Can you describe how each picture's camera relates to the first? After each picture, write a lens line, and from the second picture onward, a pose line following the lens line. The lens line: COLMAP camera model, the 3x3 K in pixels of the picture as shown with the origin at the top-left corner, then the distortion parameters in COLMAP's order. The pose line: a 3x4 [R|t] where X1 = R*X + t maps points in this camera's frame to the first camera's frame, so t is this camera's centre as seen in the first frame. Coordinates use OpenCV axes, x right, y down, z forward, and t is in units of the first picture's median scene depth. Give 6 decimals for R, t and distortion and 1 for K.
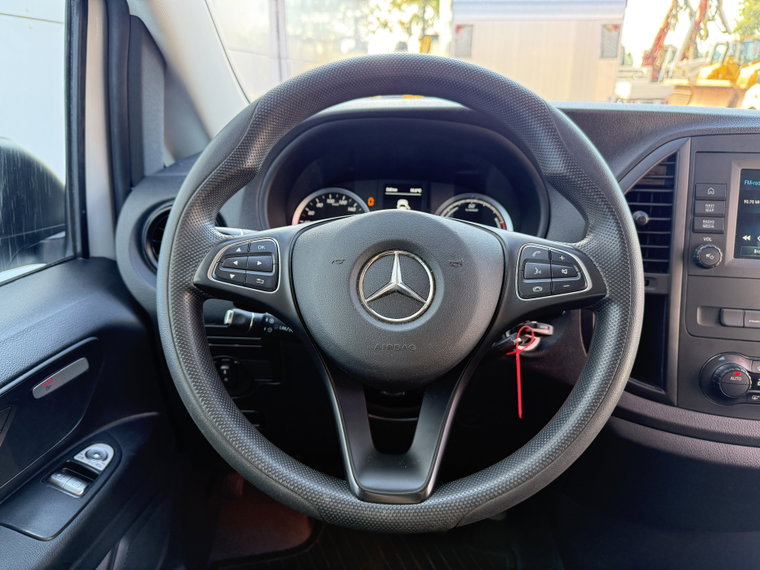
lens RADIAL K [[535.7, 0, 380.0], [0, 535.7, 285.0], [0, 0, 1]] dist [0.056452, -0.099249]
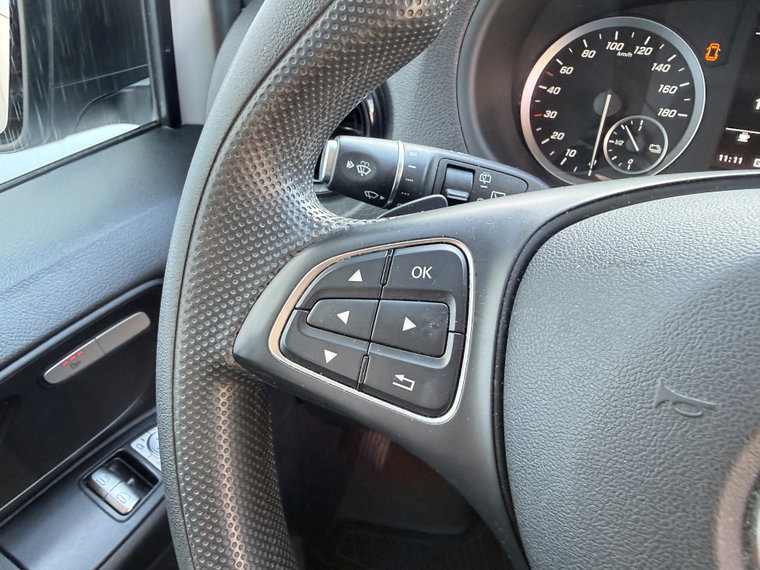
lens RADIAL K [[636.8, 0, 330.3], [0, 636.8, 281.5], [0, 0, 1]] dist [0.005766, 0.013815]
pose [[0.908863, 0.195166, -0.368617, -0.089587], [-0.088619, 0.953951, 0.286574, -0.121905], [0.407572, -0.227790, 0.884306, 0.443477]]
